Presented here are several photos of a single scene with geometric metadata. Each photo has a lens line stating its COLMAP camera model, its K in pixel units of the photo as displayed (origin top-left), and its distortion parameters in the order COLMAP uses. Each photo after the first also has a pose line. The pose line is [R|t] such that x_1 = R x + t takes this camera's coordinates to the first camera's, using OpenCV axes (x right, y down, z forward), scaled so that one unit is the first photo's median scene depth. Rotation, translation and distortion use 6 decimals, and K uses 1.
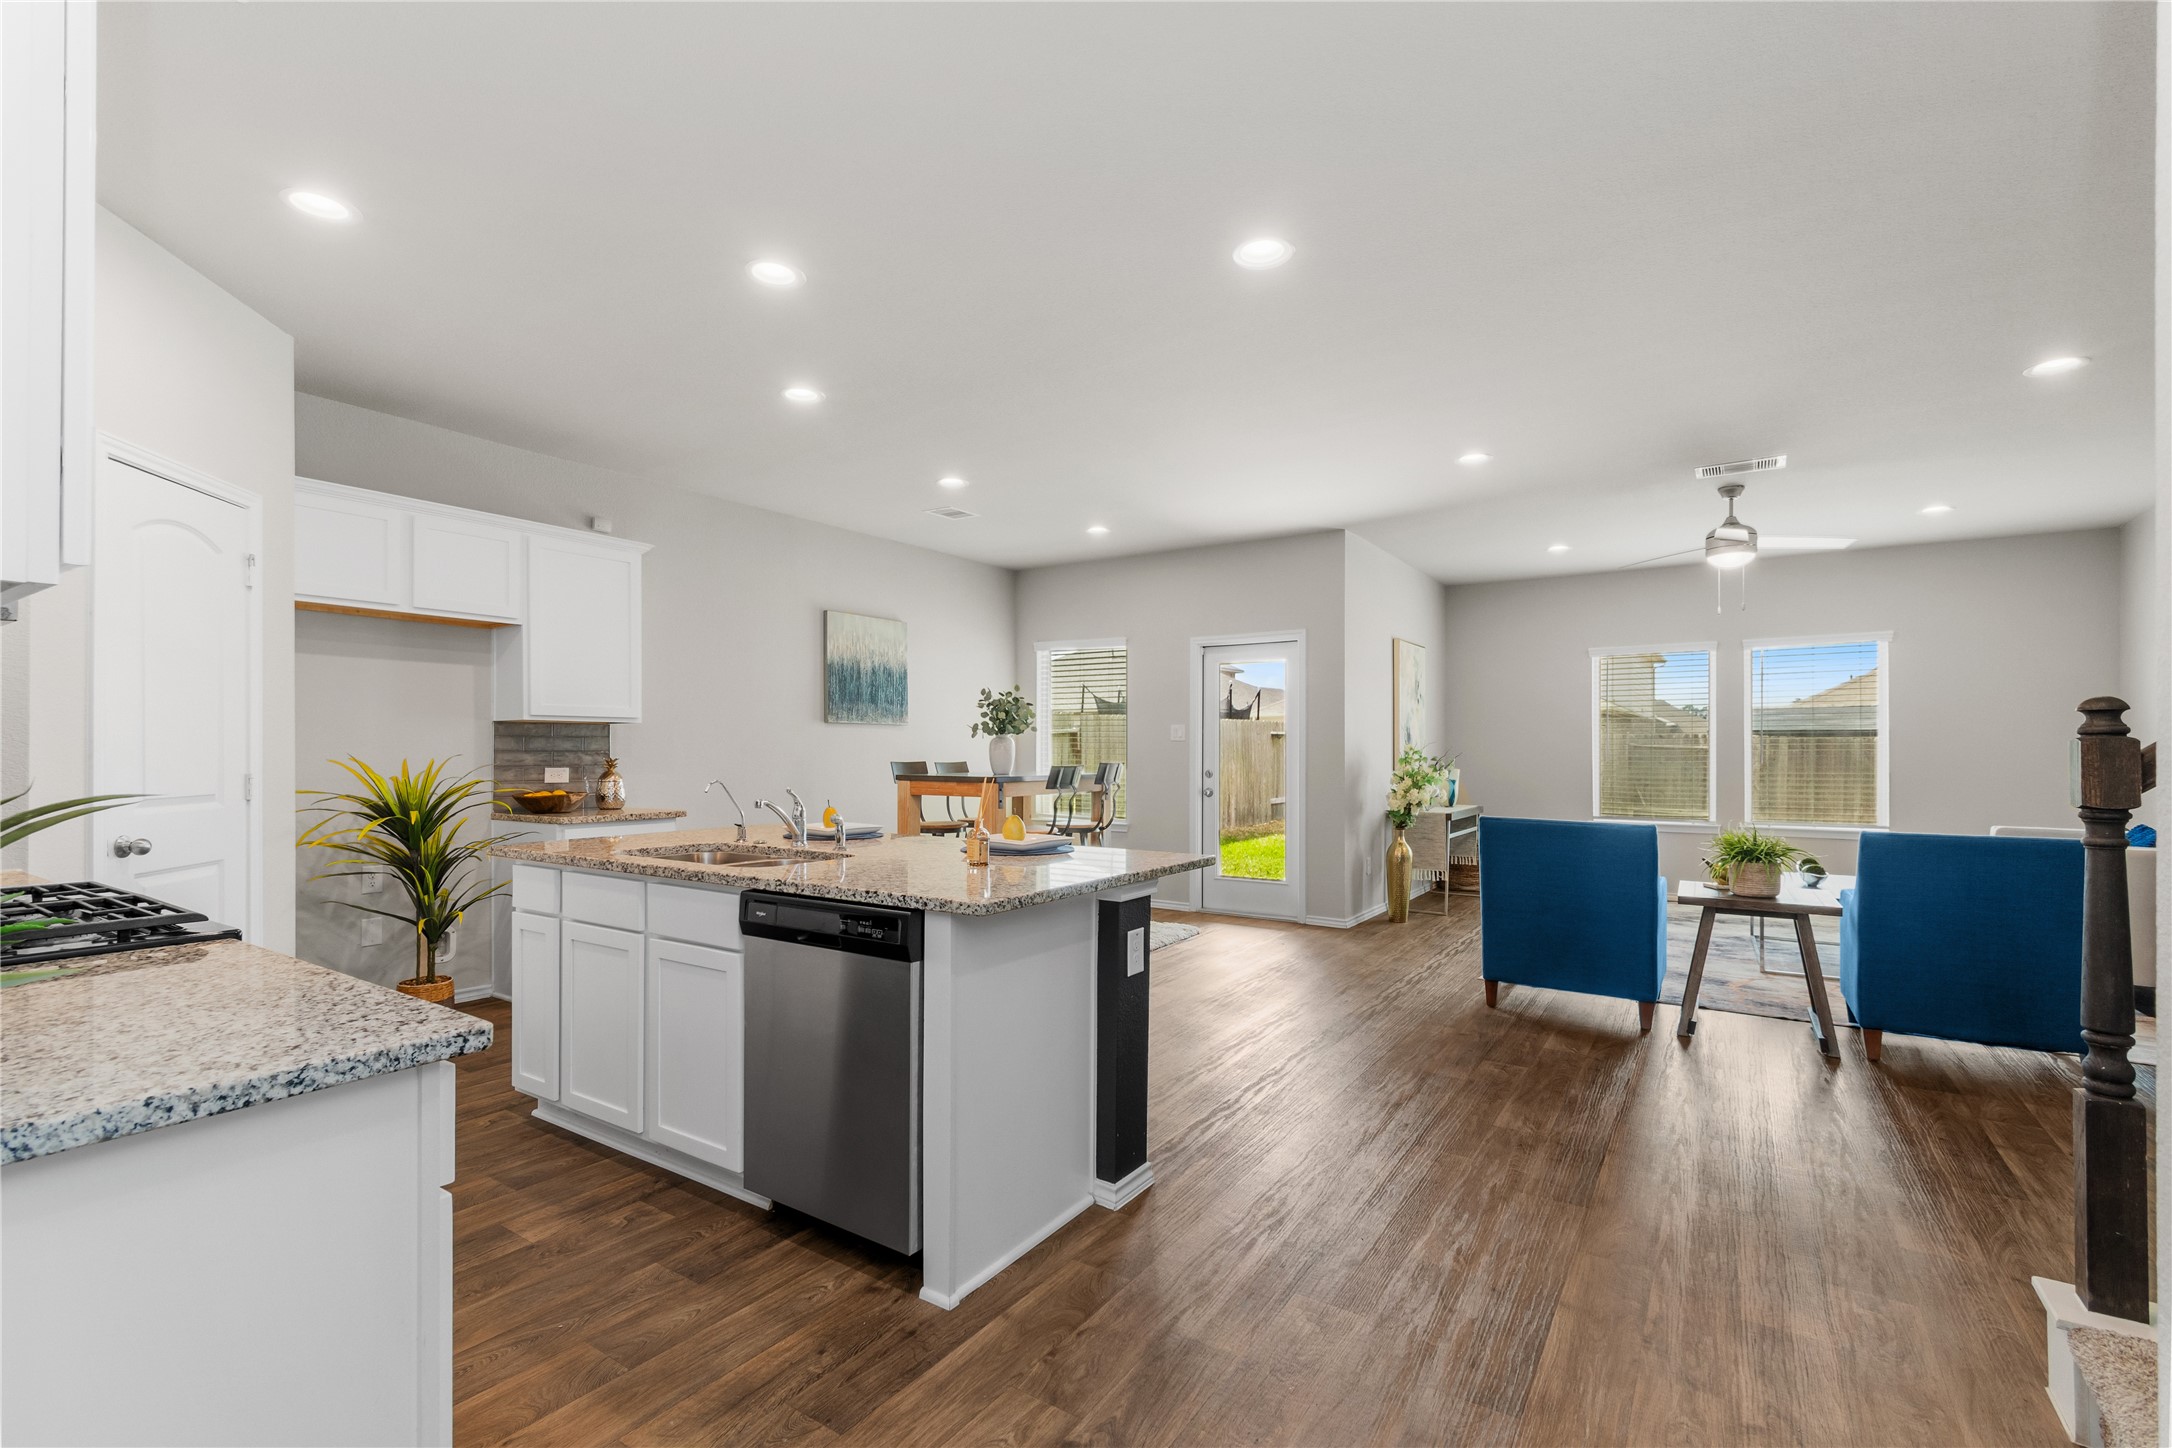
lens RADIAL K [[970.9, 0, 1075.4], [0, 970.9, 743.3], [0, 0, 1]] dist [0.000159, -0.000327]
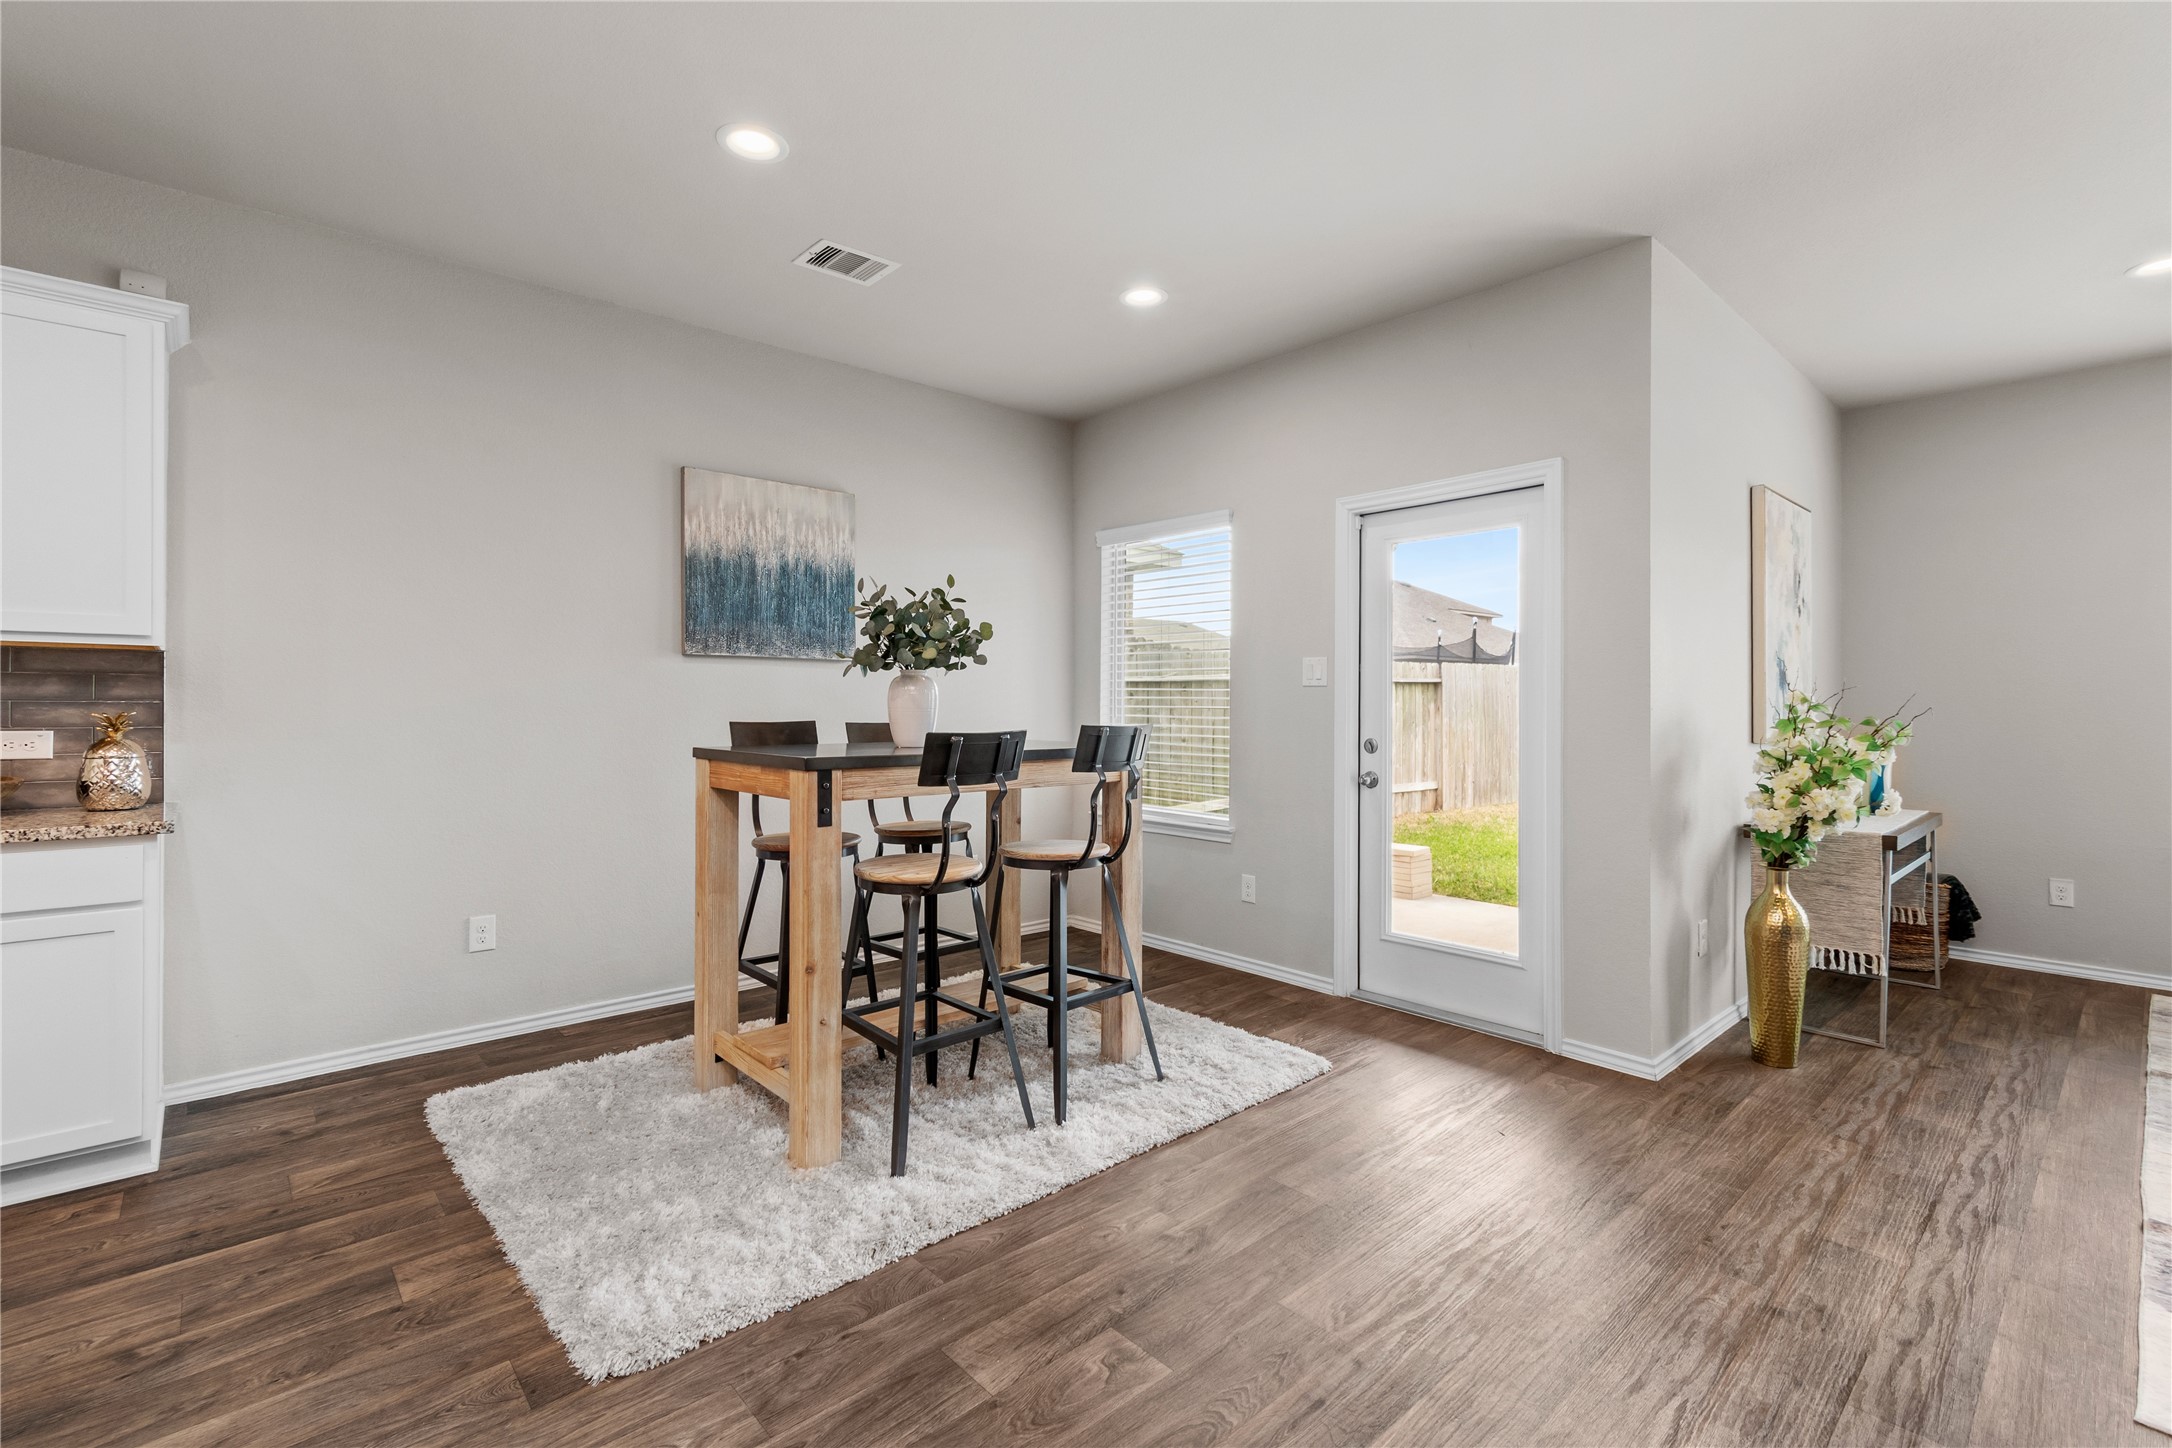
lens RADIAL K [[970.9, 0, 1077.6], [0, 970.9, 695.9], [0, 0, 1]] dist [0.000159, -0.000327]
pose [[0.971210, -0.000385, -0.238224, 0.148687], [-0.001014, 0.999983, -0.005752, 0.008534], [0.238222, 0.005828, 0.971193, 0.594943]]
